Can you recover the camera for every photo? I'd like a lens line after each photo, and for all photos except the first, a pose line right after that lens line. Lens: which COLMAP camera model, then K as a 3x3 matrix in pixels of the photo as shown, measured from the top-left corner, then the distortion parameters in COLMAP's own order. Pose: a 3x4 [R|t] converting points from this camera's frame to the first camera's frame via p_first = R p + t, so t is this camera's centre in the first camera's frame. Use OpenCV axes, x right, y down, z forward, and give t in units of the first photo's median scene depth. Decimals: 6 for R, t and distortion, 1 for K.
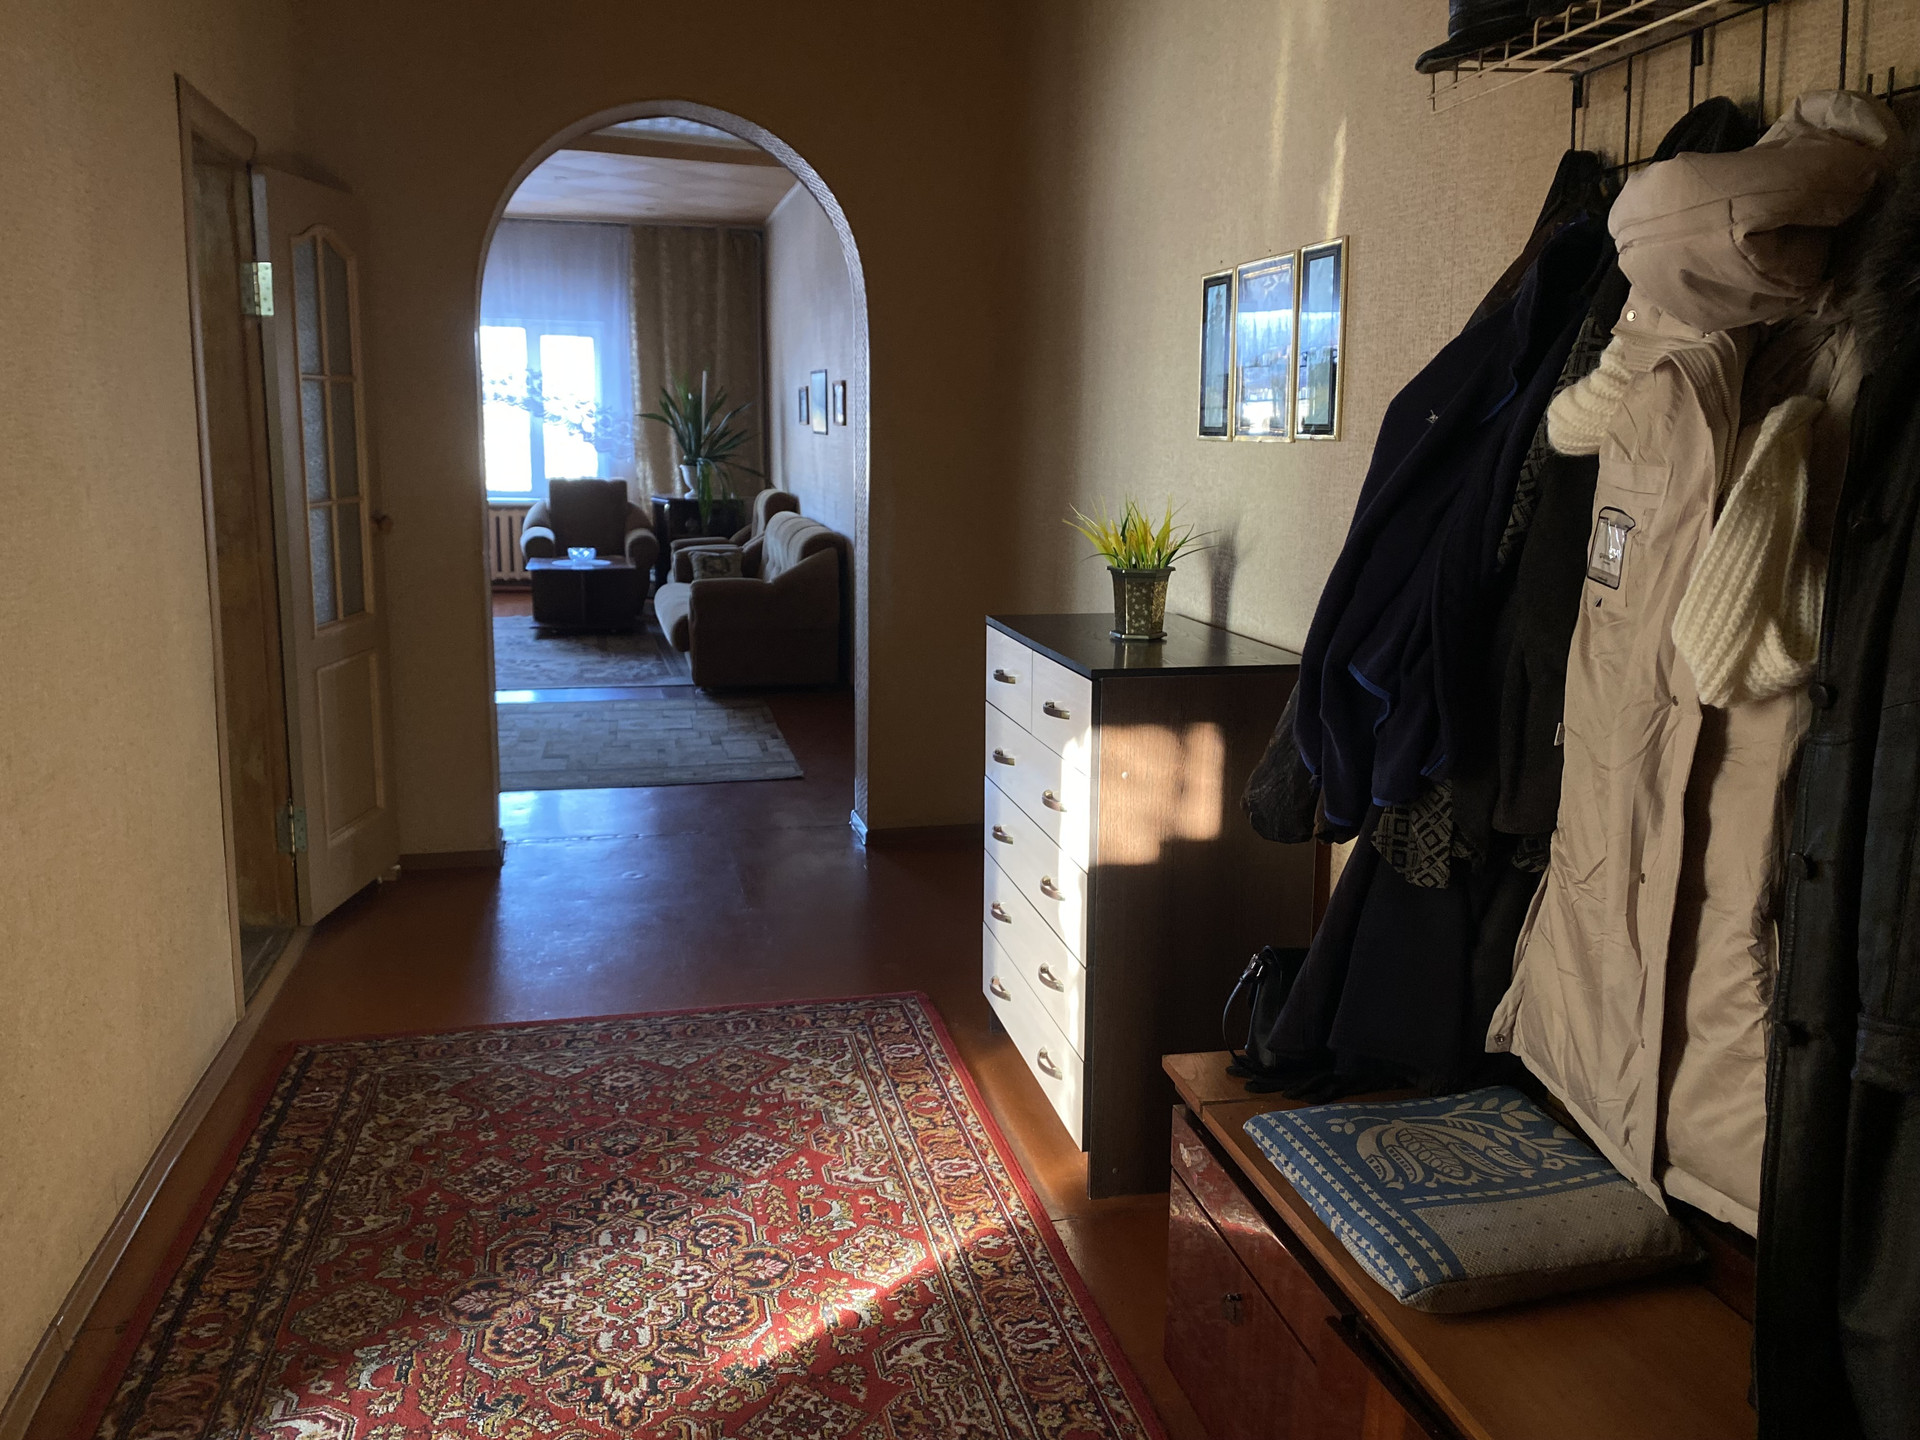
lens RADIAL K [[1445.4, 0, 987.2], [0, 1445.4, 687.4], [0, 0, 1]] dist [0.025063, -0.027742]
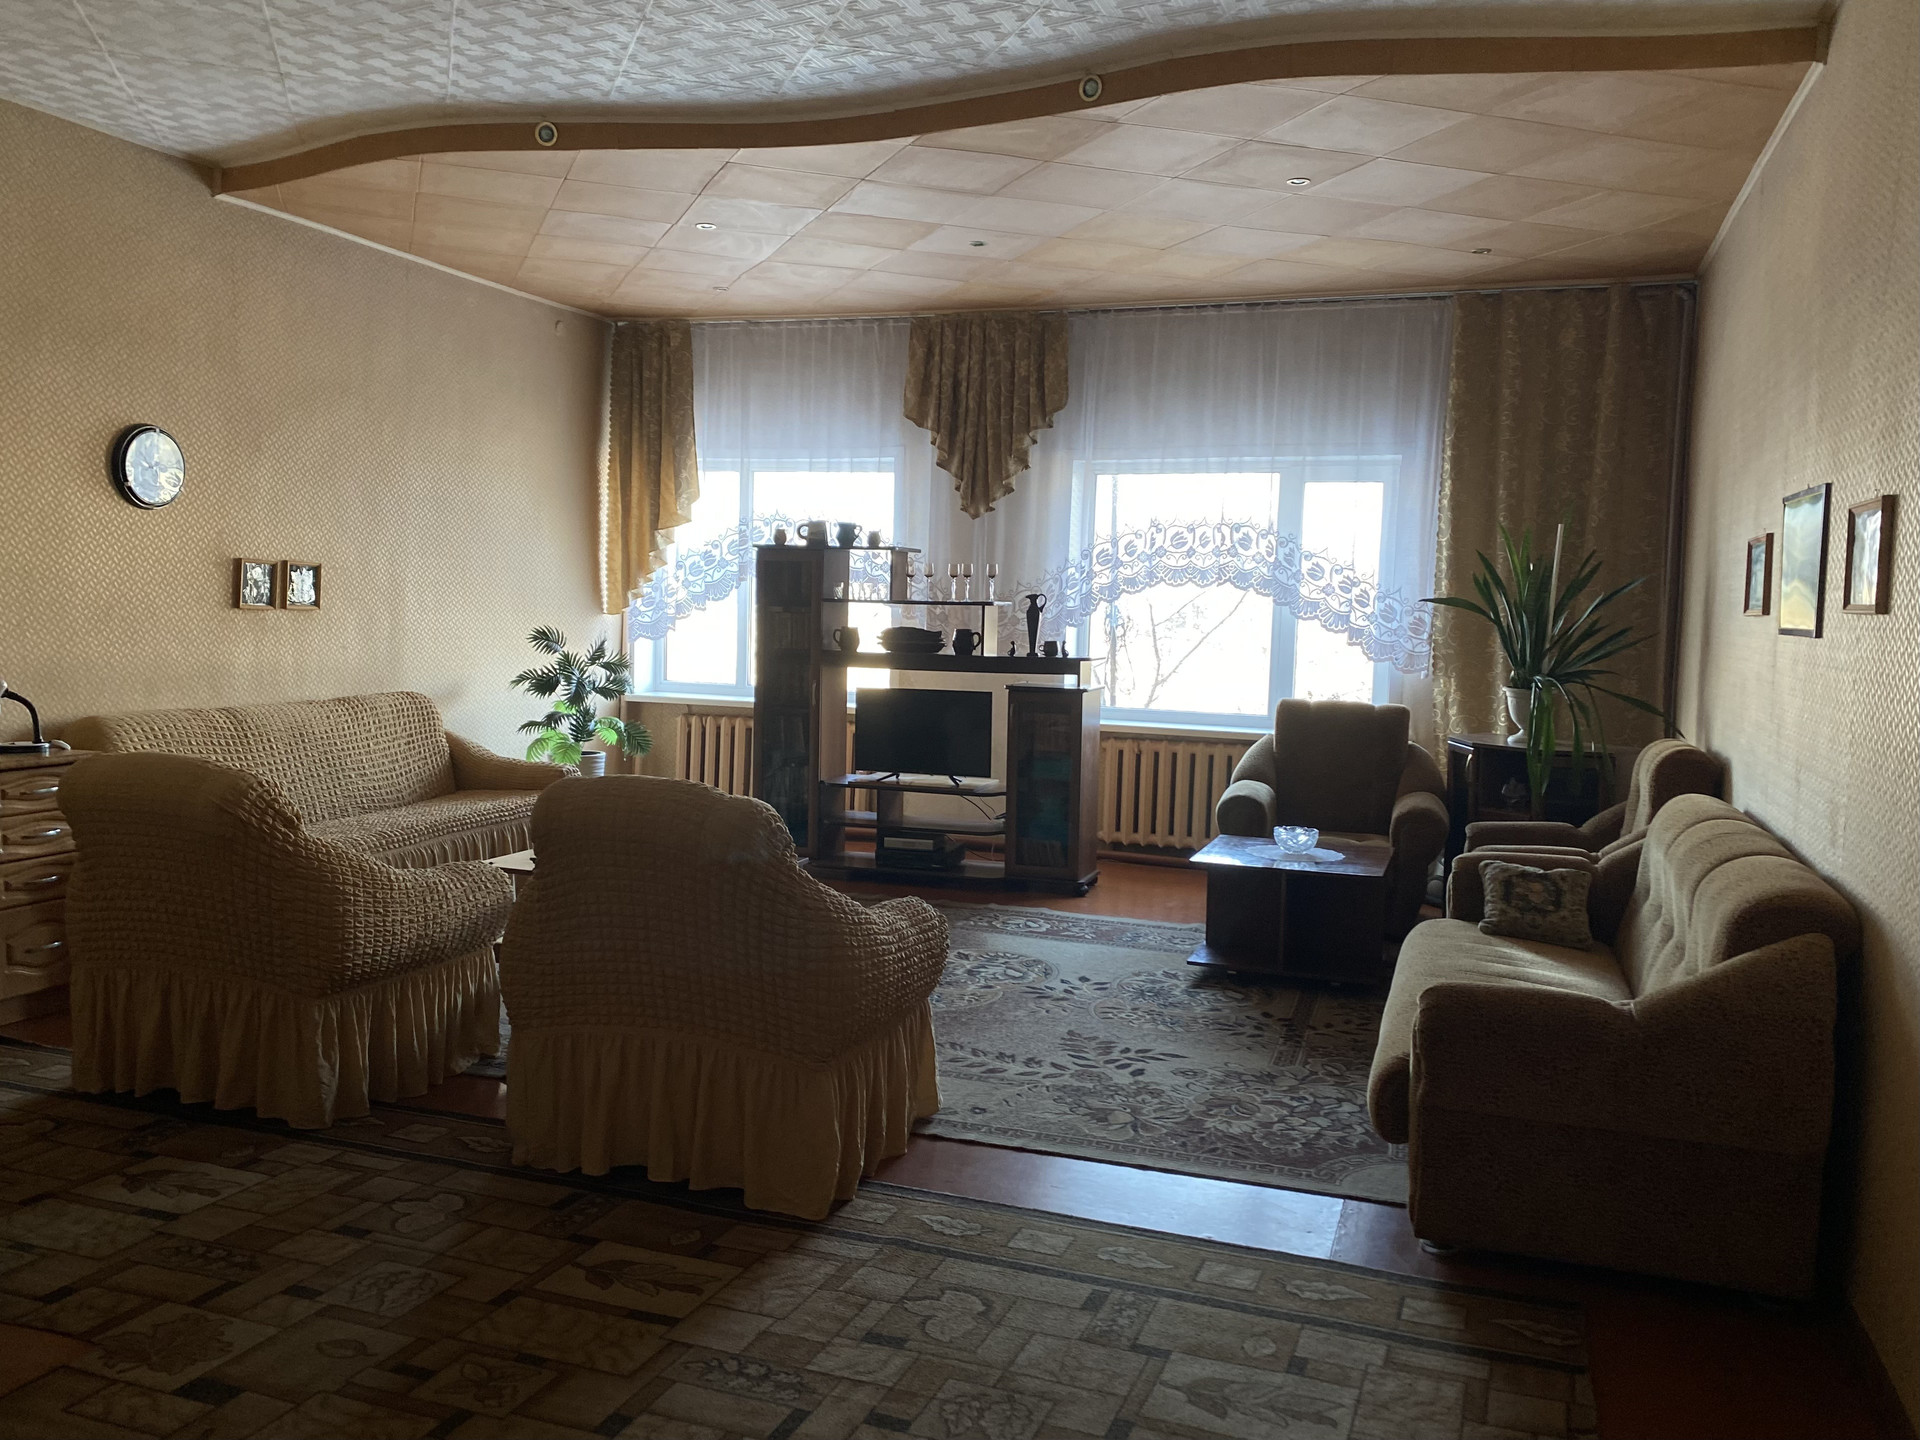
lens RADIAL K [[1490.8, 0, 969.8], [0, 1490.8, 714.9], [0, 0, 1]] dist [0.069626, -0.040219]
pose [[0.825823, 0.046012, -0.562049, -0.192001], [-0.111578, 0.990294, -0.082872, -0.262080], [0.552780, 0.131150, 0.822942, 1.488104]]
